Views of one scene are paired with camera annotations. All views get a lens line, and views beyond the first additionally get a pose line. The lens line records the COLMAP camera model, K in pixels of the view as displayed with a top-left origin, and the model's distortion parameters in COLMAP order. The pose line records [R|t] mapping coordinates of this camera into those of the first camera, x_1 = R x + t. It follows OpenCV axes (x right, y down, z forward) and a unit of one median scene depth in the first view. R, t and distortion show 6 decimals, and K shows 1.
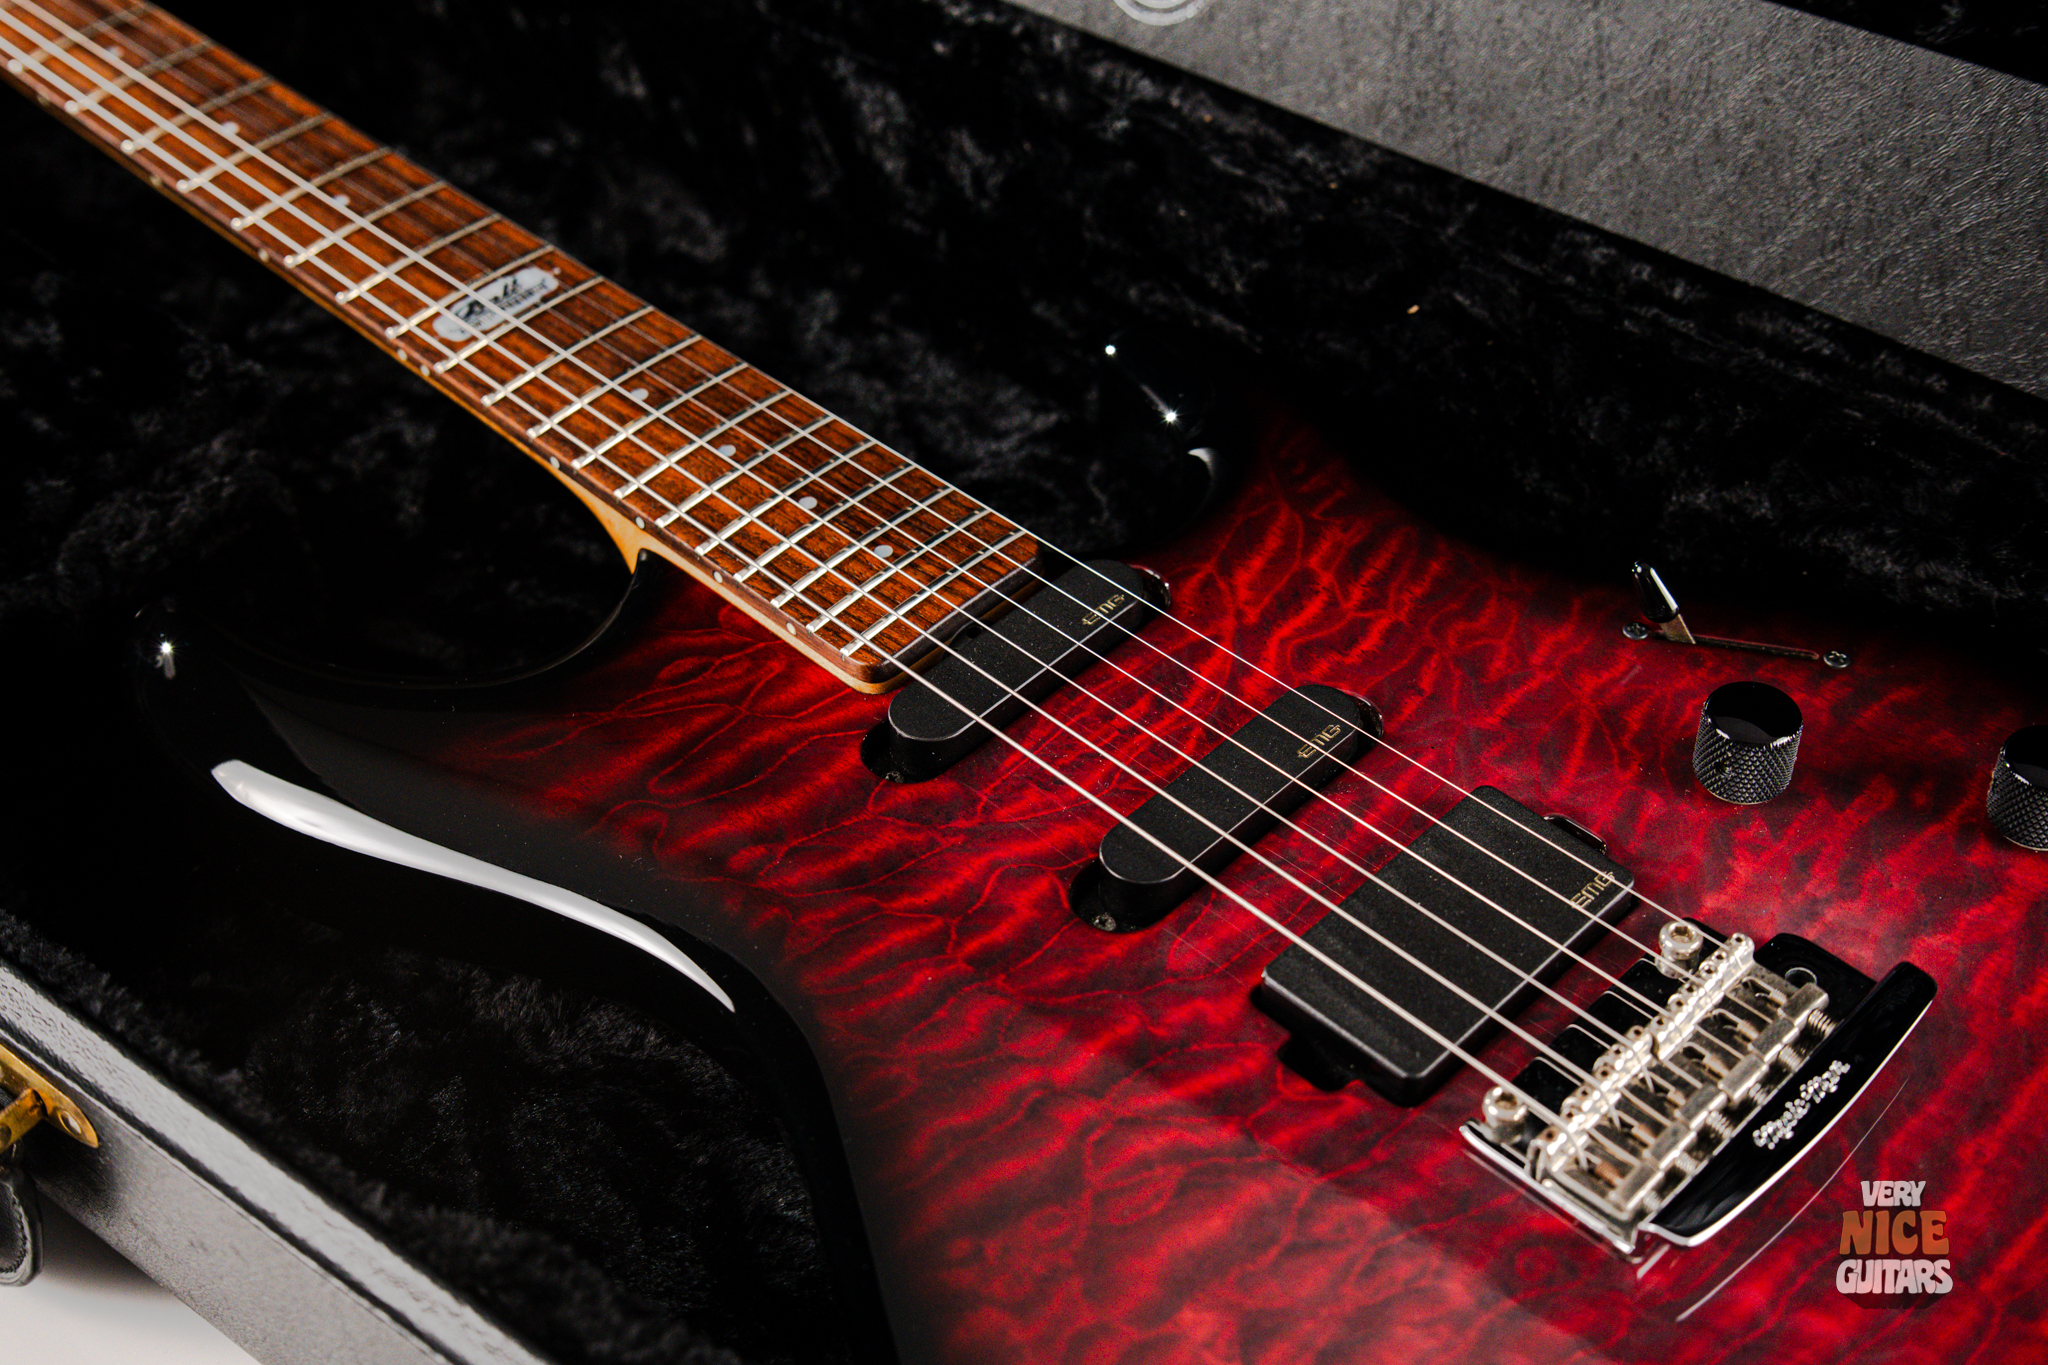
lens RADIAL K [[2933.3, 0, 1024.0], [0, 2933.3, 682.5], [0, 0, 1]] dist [0.115145, -0.454004]
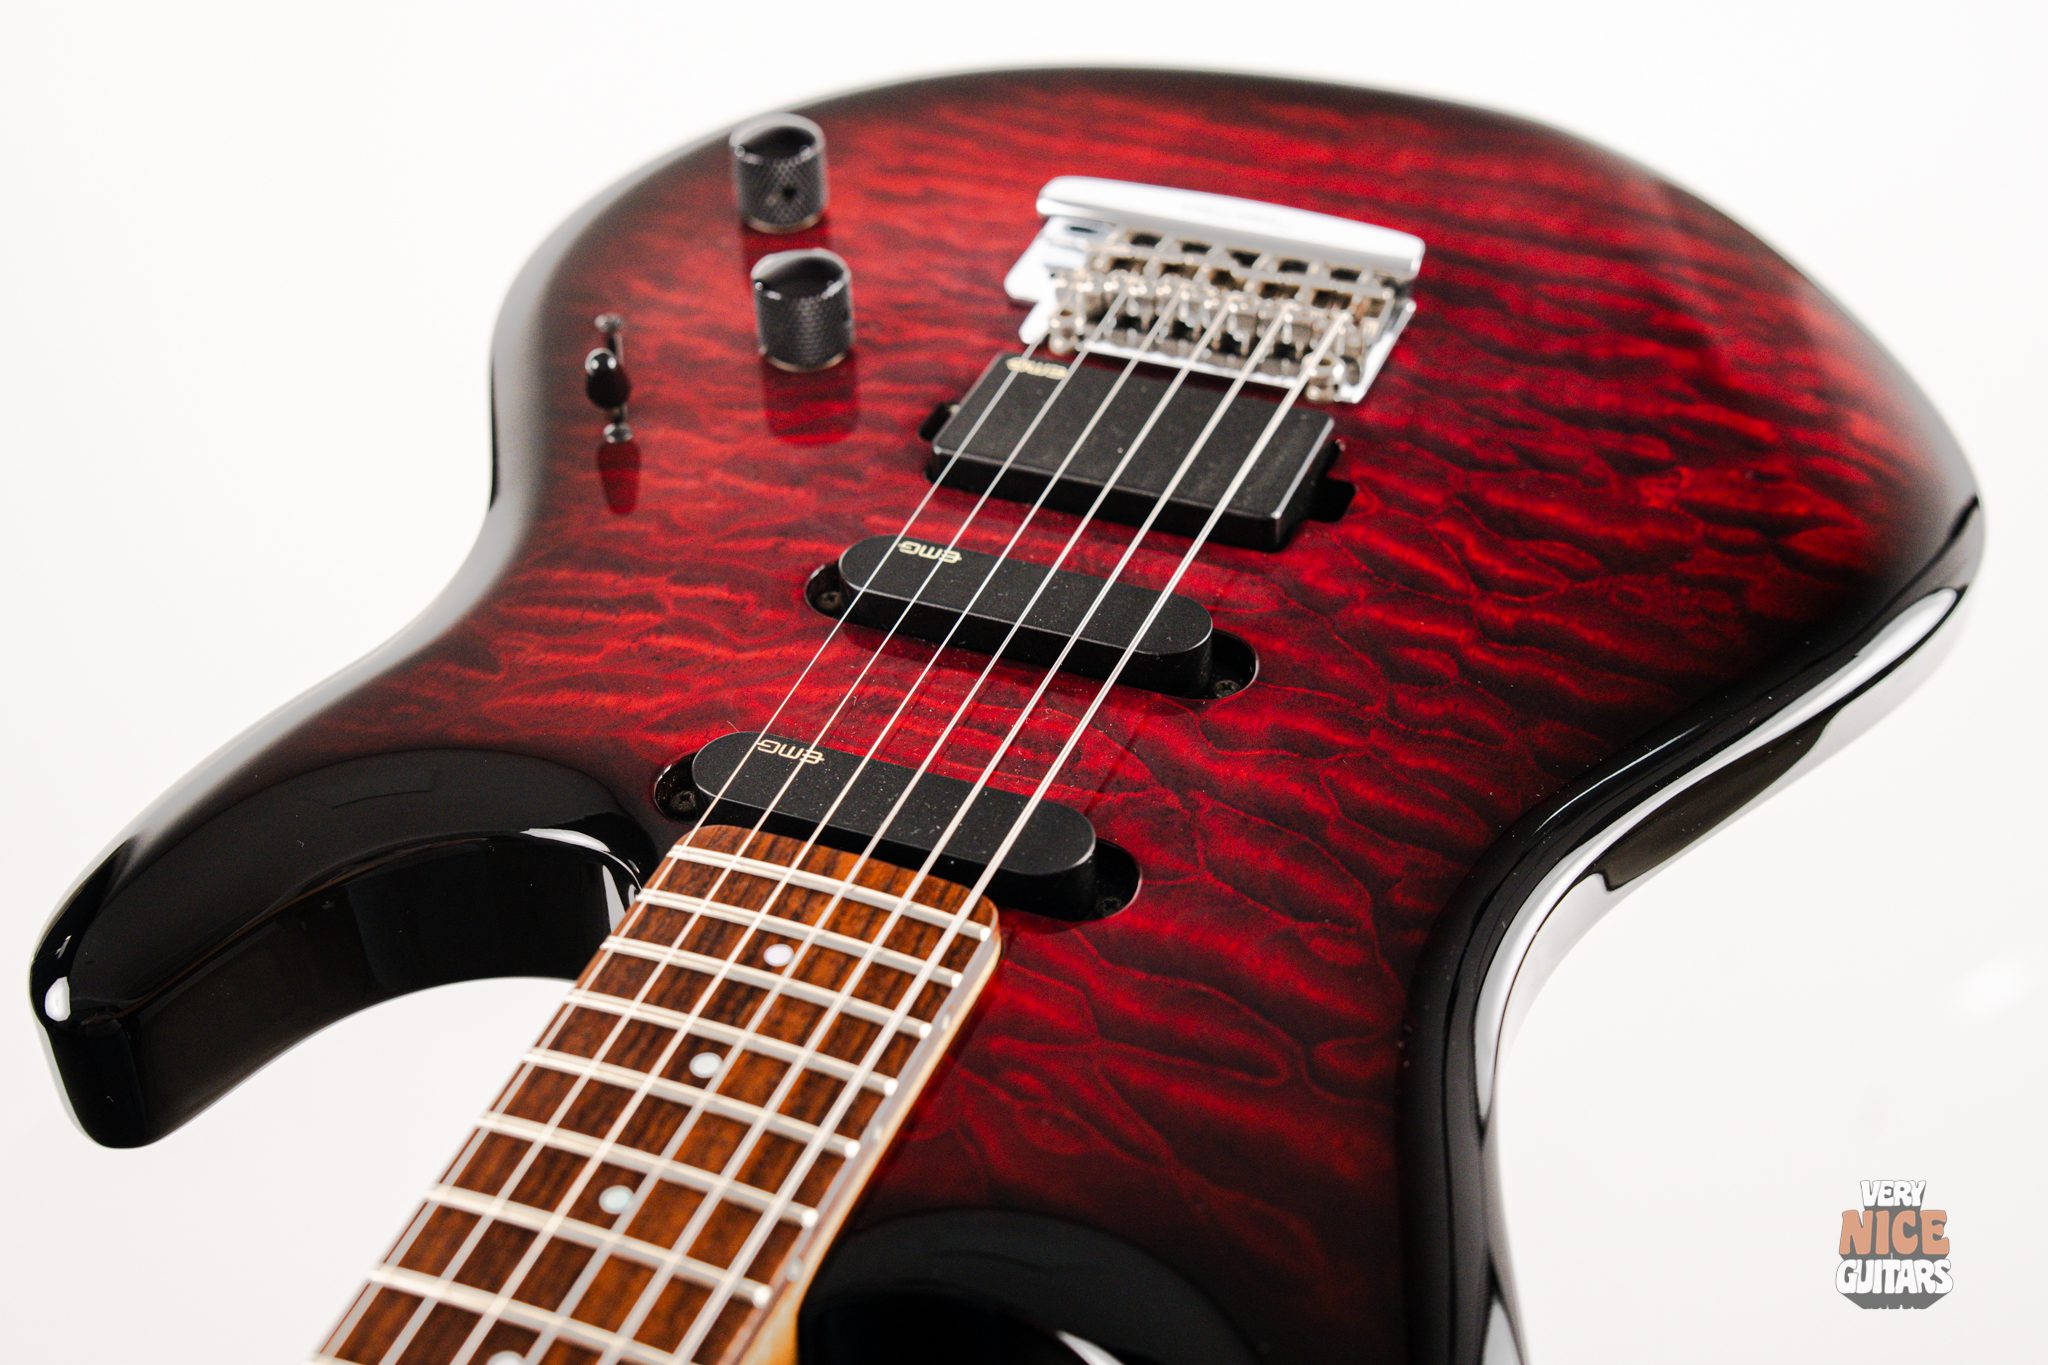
lens RADIAL K [[2933.3, 0, 1024.0], [0, 2933.3, 682.5], [0, 0, 1]] dist [0.115145, -0.454004]
pose [[-0.379212, -0.554089, 0.741069, -0.525735], [0.658821, 0.400687, 0.636714, -0.454855], [-0.649733, 0.729682, 0.213101, 0.728364]]
